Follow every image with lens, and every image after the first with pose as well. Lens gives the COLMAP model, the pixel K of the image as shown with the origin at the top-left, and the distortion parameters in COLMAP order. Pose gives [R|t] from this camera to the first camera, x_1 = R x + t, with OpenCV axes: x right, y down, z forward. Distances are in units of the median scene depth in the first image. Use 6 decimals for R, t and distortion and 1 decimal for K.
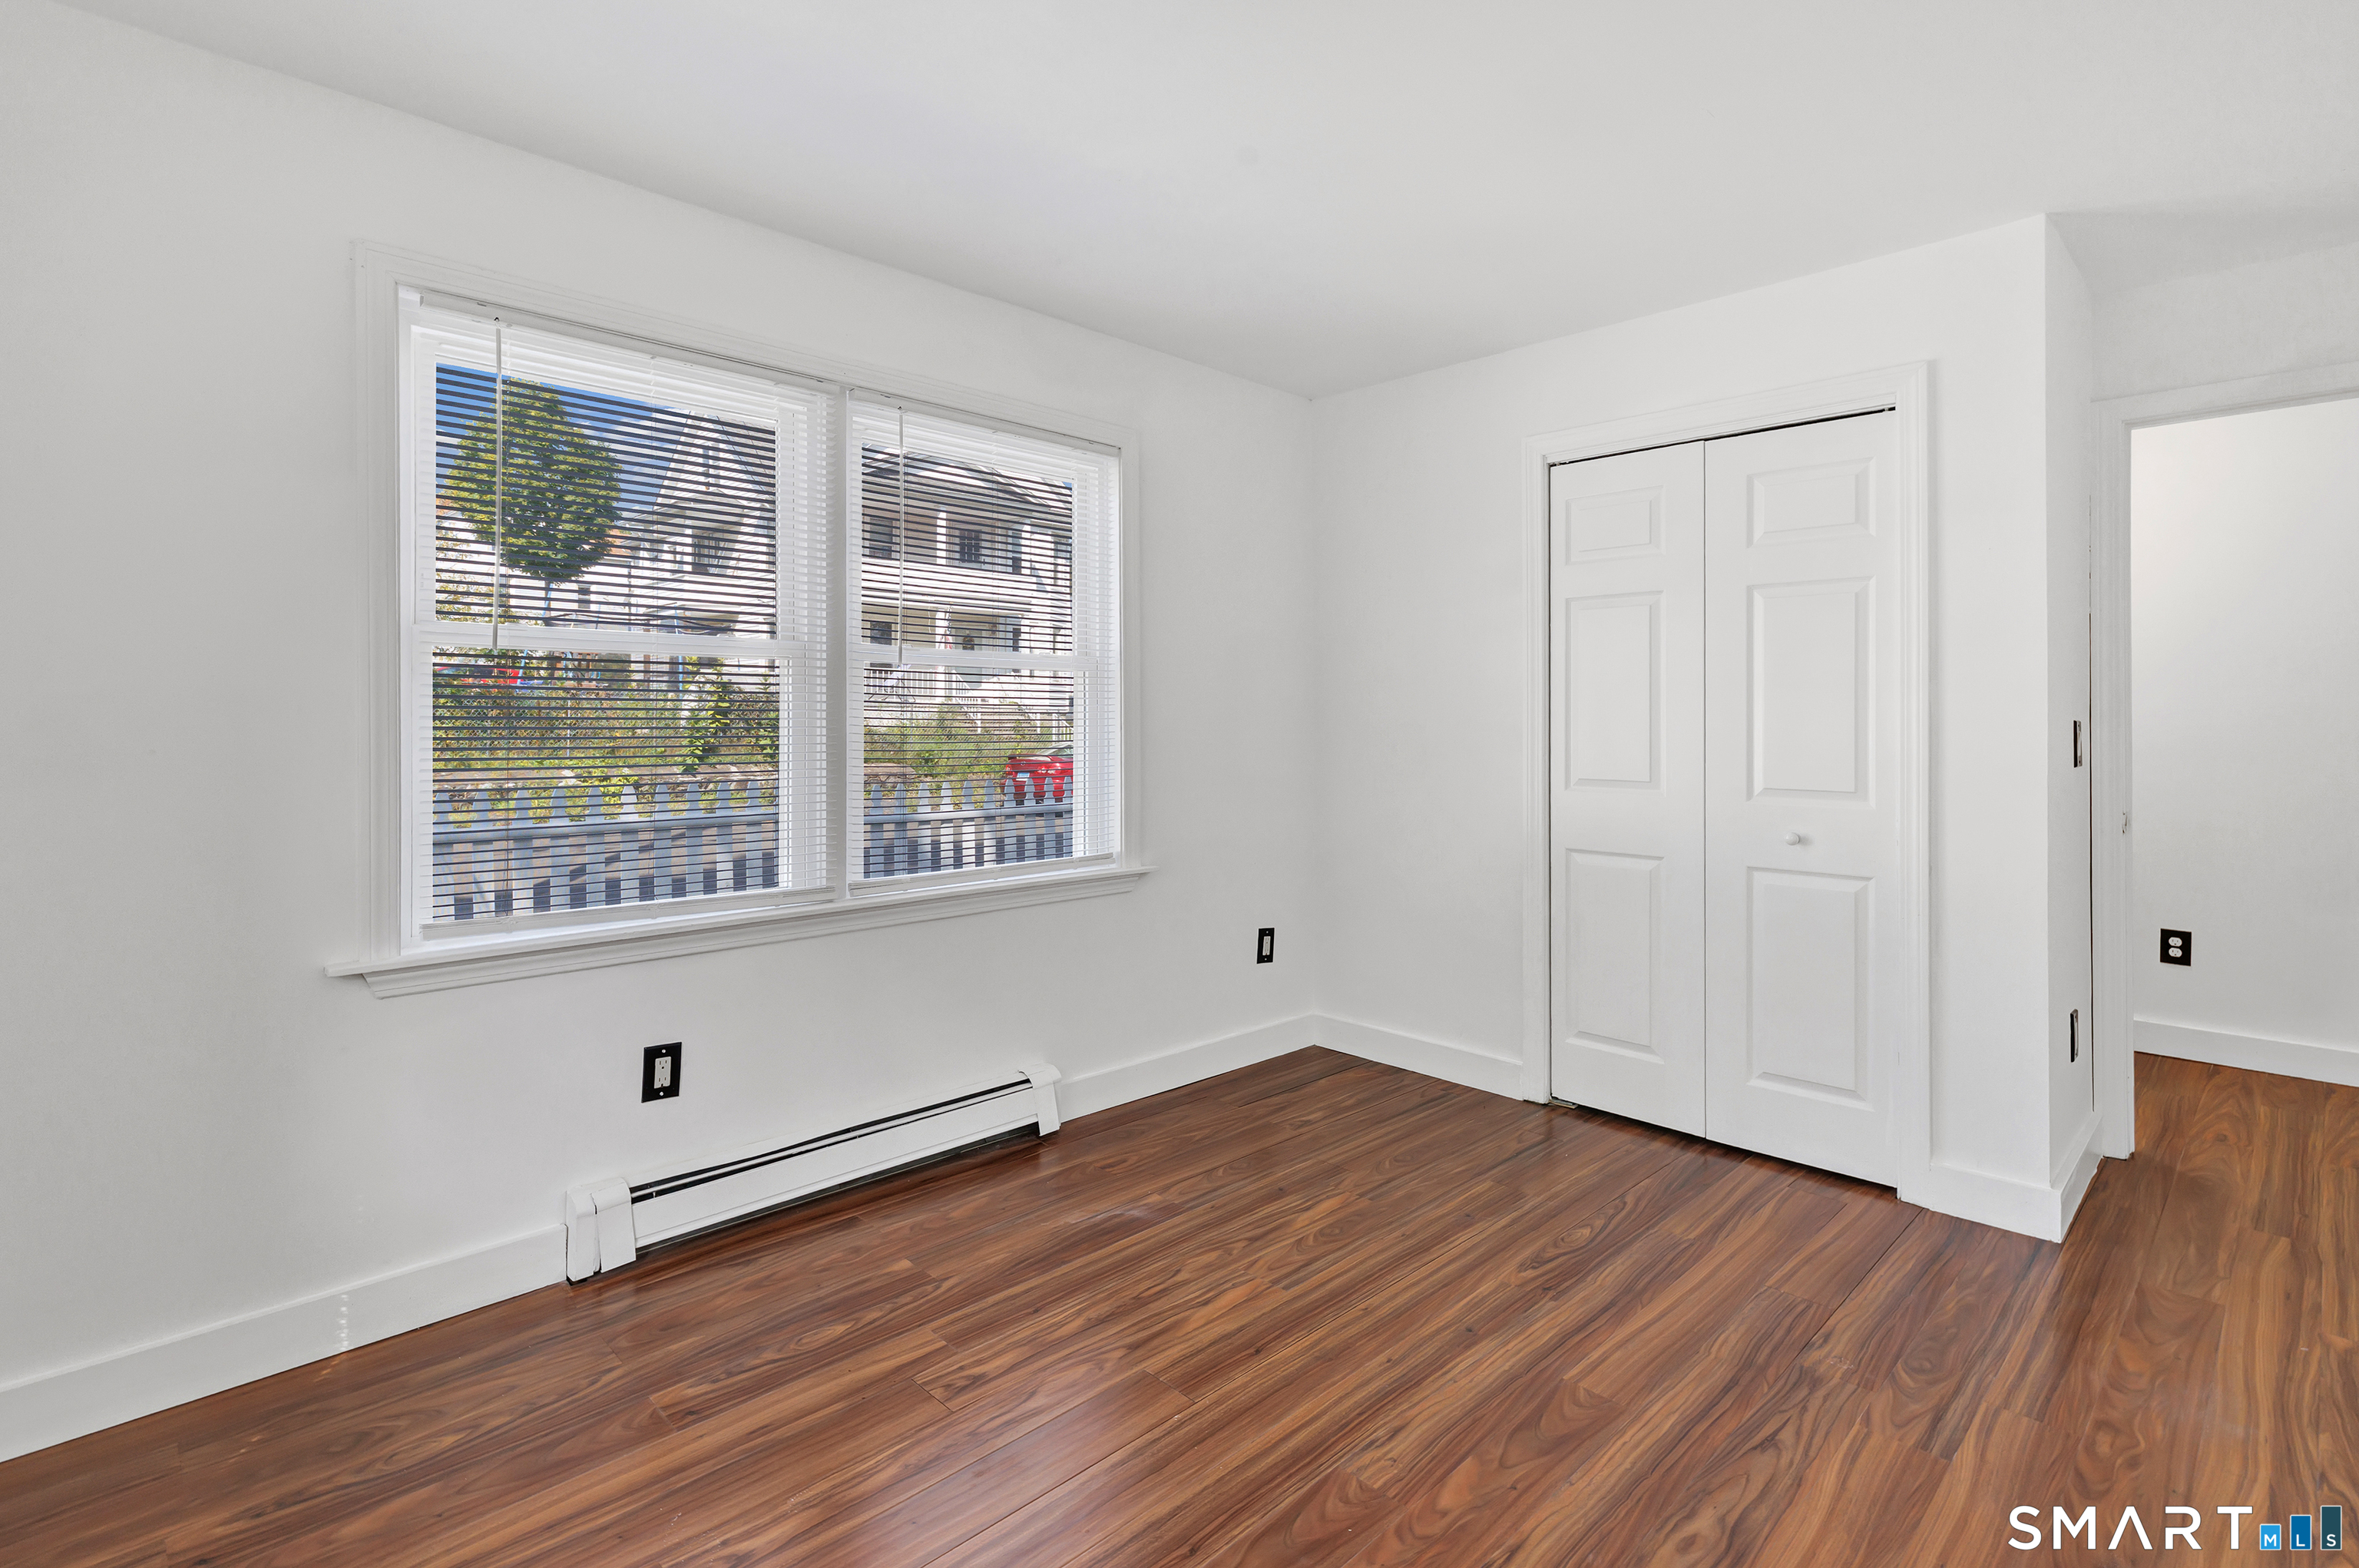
lens RADIAL K [[1063.9, 0, 1123.6], [0, 1063.9, 718.0], [0, 0, 1]] dist [0.003387, 0.000330]
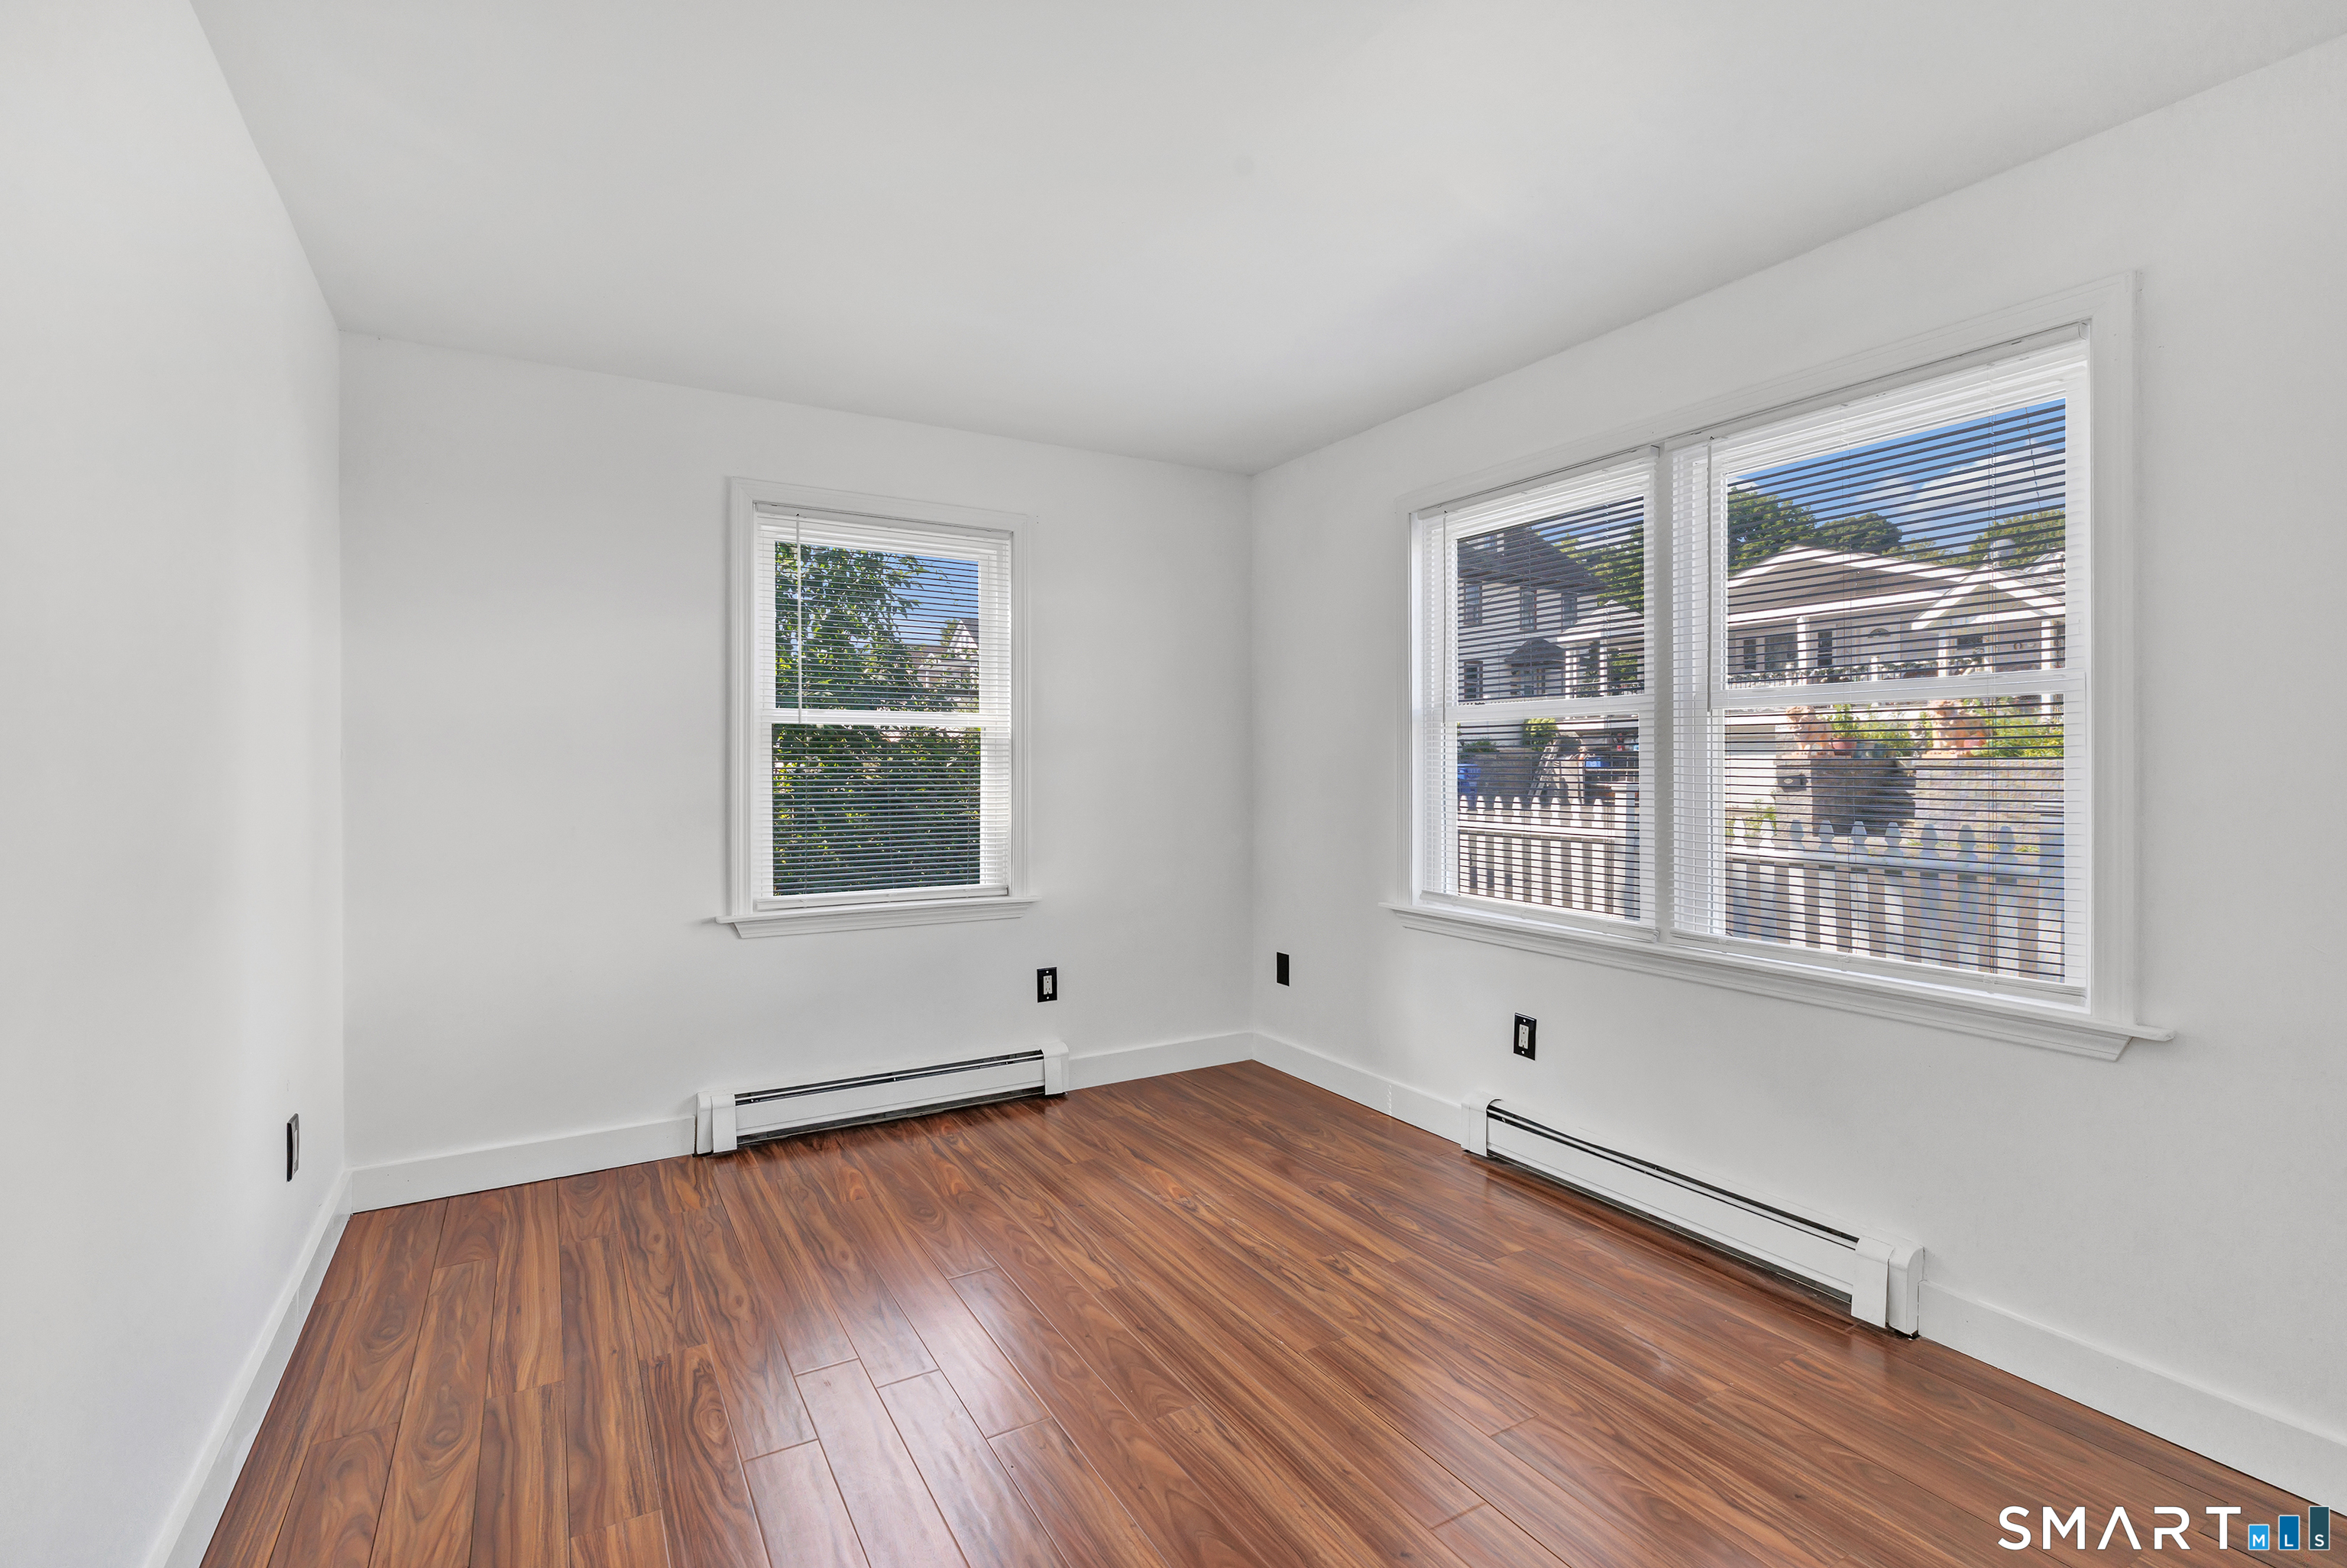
lens RADIAL K [[1058.4, 0, 1170.3], [0, 1058.4, 775.3], [0, 0, 1]] dist [0.003387, 0.000330]
pose [[-0.189646, 0.006770, -0.981829, 1.003975], [0.000953, 0.999977, 0.006711, 0.001246], [0.981852, 0.000337, -0.189648, 0.883859]]
